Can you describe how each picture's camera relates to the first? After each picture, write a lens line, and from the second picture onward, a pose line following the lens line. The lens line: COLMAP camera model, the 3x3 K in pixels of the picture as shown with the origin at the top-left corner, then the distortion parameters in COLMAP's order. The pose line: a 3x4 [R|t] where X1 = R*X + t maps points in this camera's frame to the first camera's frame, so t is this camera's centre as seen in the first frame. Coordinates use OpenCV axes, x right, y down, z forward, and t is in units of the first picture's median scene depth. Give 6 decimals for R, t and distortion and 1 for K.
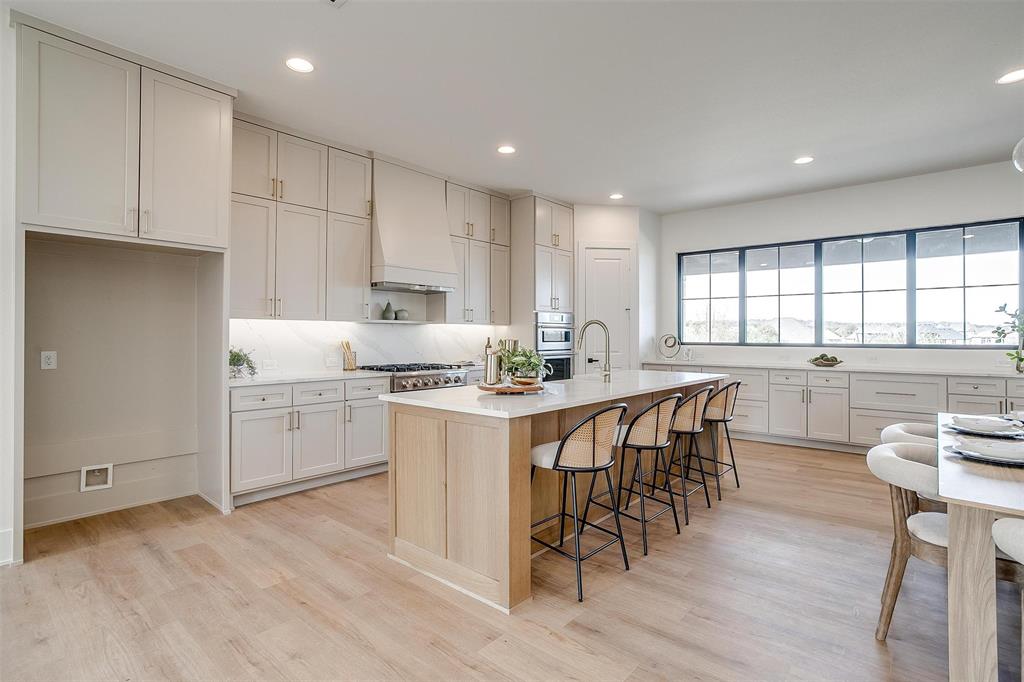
lens RADIAL K [[495.4, 0, 508.9], [0, 495.4, 339.5], [0, 0, 1]] dist [-0.034558, 0.002441]
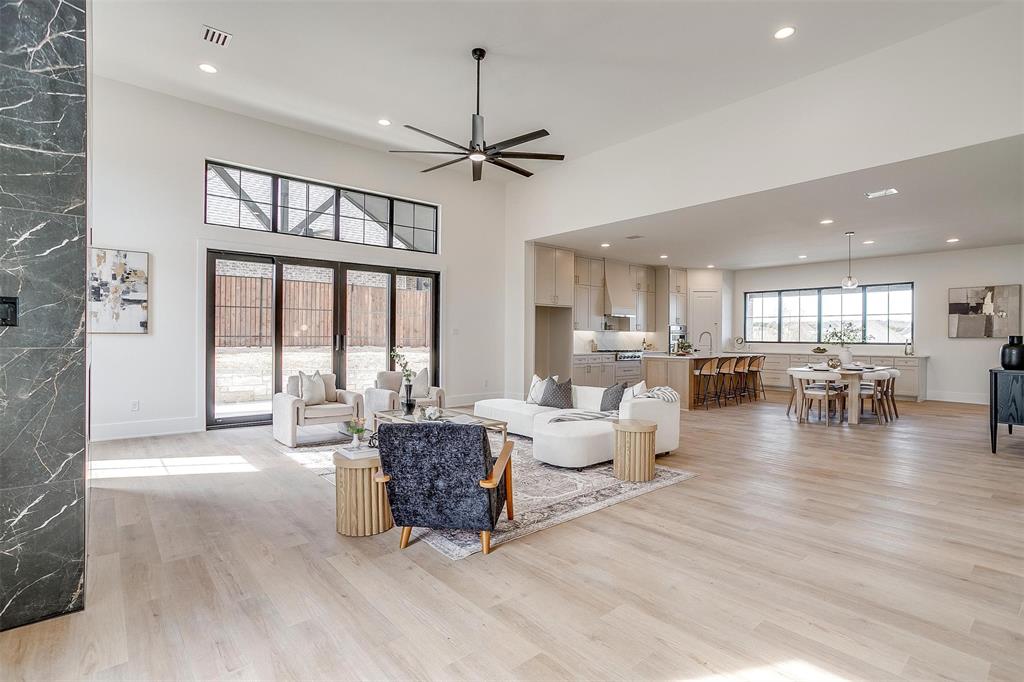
lens RADIAL K [[495.4, 0, 515.2], [0, 495.4, 345.9], [0, 0, 1]] dist [-0.034558, 0.002441]
pose [[0.991711, 0.005506, -0.128369, -0.329176], [-0.004128, 0.999931, 0.011001, 0.008504], [0.128421, -0.010380, 0.991665, -1.149979]]
